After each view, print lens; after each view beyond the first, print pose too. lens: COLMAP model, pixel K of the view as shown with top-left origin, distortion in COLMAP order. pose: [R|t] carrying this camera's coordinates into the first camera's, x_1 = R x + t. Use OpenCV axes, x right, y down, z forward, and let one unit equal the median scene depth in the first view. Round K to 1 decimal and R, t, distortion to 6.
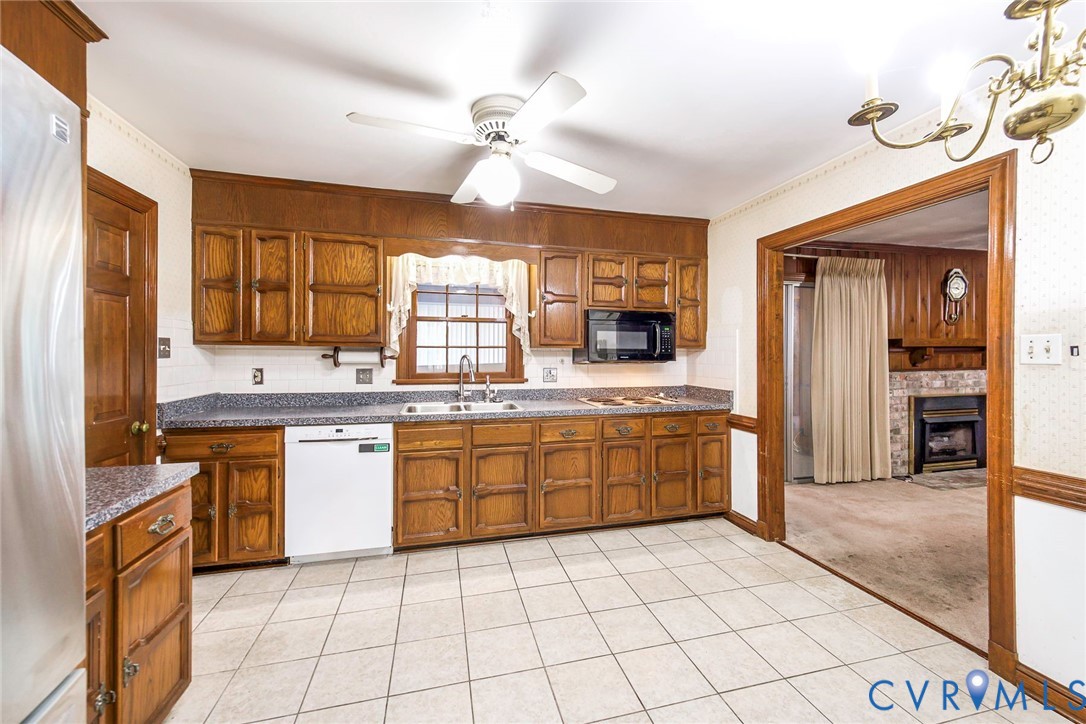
lens RADIAL K [[422.1, 0, 543.9], [0, 422.1, 351.9], [0, 0, 1]] dist [0.001963, -0.000319]
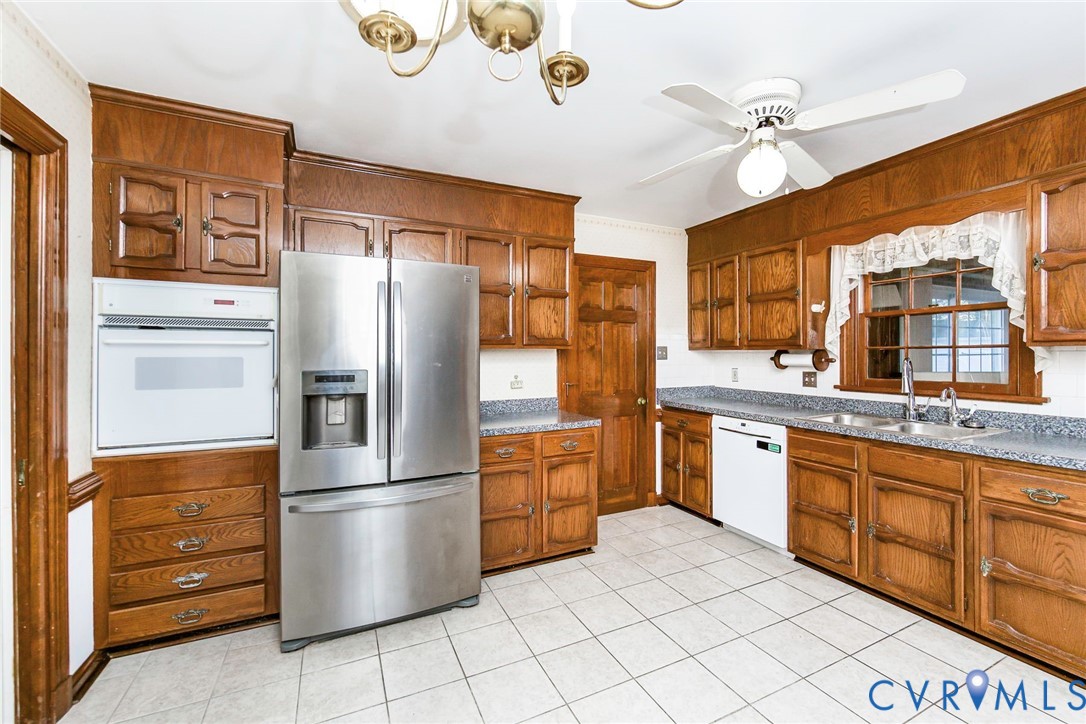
lens RADIAL K [[422.1, 0, 542.9], [0, 422.1, 358.3], [0, 0, 1]] dist [0.001963, -0.000319]
pose [[0.218600, 0.003912, -0.975807, 0.413751], [0.009484, 0.999936, 0.006133, -0.003664], [0.975769, -0.010595, 0.218549, 0.184054]]
